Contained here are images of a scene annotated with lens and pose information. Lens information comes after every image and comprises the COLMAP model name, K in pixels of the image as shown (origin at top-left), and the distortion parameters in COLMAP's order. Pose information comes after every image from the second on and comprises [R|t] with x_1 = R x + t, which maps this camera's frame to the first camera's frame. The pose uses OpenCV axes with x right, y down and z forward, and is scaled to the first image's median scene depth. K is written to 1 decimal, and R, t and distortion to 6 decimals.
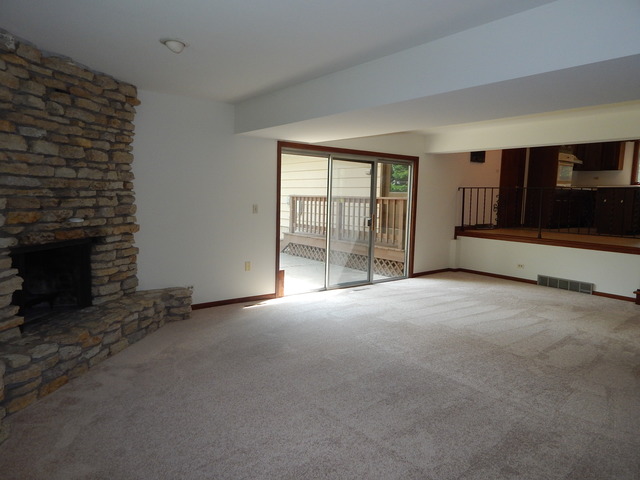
lens RADIAL K [[432.7, 0, 319.8], [0, 432.7, 240.5], [0, 0, 1]] dist [0.025938, -0.006631]
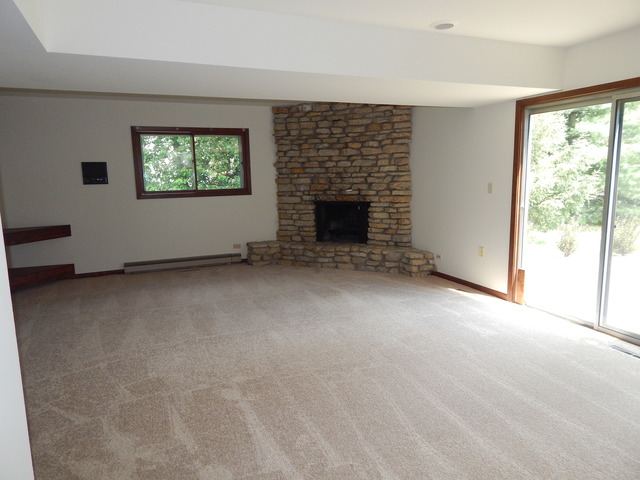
lens RADIAL K [[432.7, 0, 321.1], [0, 432.7, 238.6], [0, 0, 1]] dist [0.025938, -0.006631]
pose [[-0.248024, 0.128646, -0.960174, 1.137684], [-0.090760, 0.983698, 0.155242, -0.112370], [0.964493, 0.125649, -0.232305, 1.273828]]
